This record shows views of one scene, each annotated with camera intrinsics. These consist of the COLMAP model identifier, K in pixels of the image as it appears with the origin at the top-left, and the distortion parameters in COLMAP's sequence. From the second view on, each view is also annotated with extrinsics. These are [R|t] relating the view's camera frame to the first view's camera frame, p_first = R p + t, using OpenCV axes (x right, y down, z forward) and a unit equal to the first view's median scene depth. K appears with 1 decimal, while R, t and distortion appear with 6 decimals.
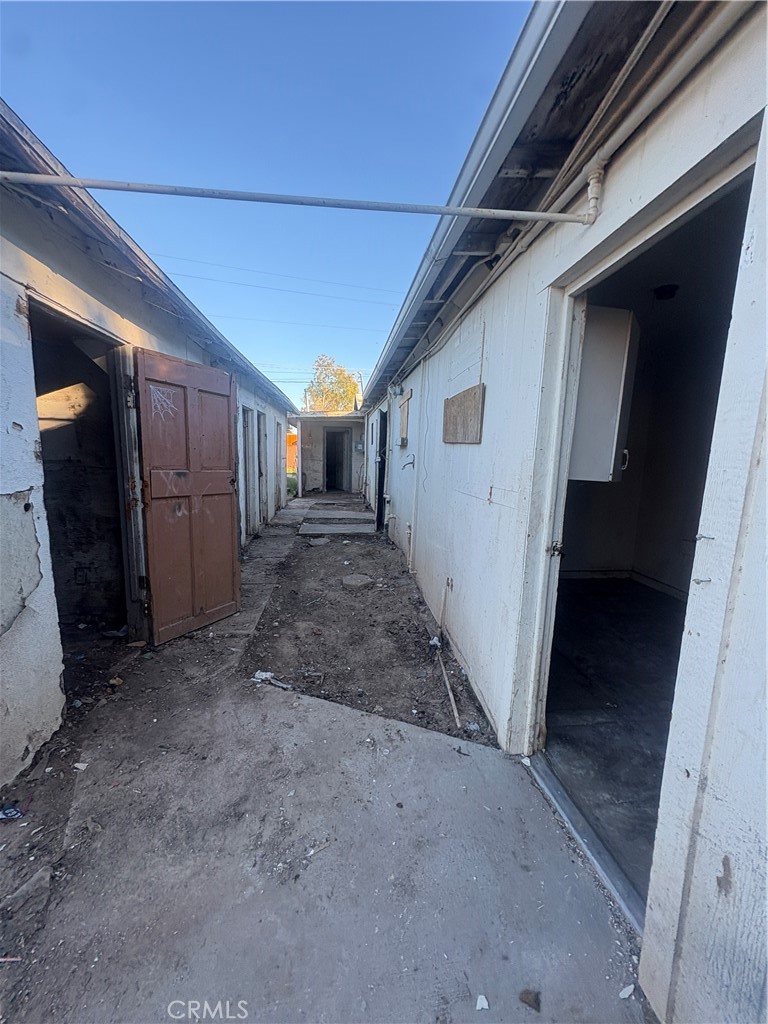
lens RADIAL K [[408.2, 0, 385.1], [0, 408.2, 510.2], [0, 0, 1]] dist [0.000130, 0.000221]
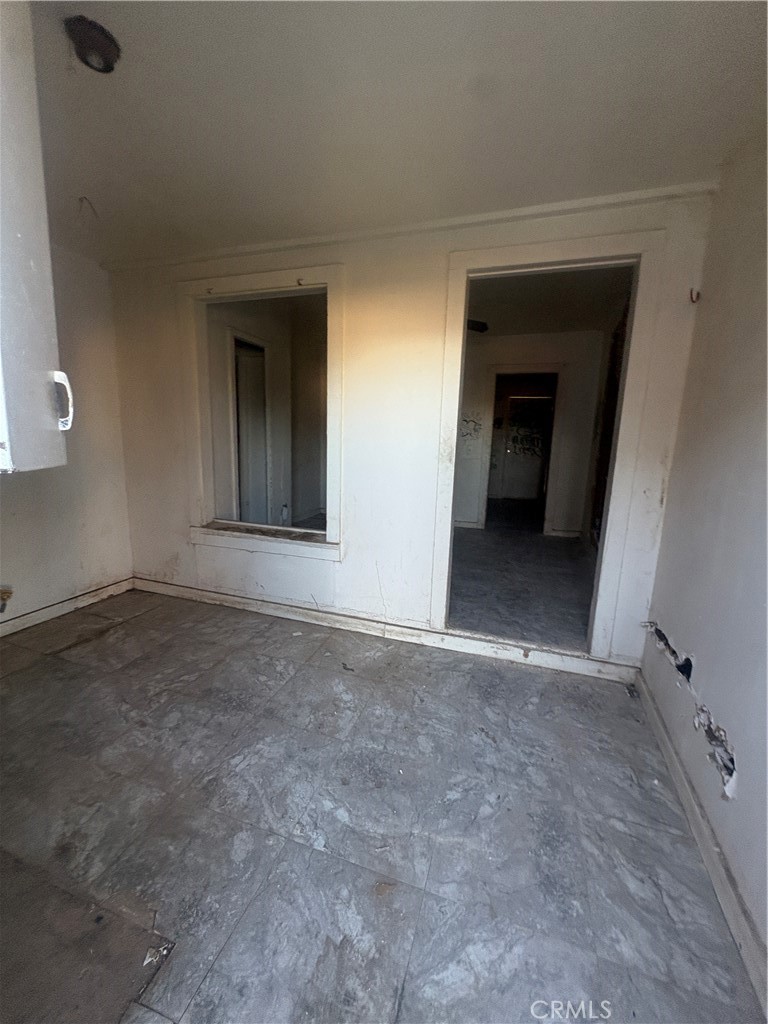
lens RADIAL K [[408.2, 0, 385.1], [0, 408.2, 510.2], [0, 0, 1]] dist [0.000130, 0.000221]
pose [[0.426102, -0.172925, 0.887994, 0.323141], [0.110853, 0.984145, 0.138457, -0.043740], [-0.897858, 0.039439, 0.438515, 0.515690]]
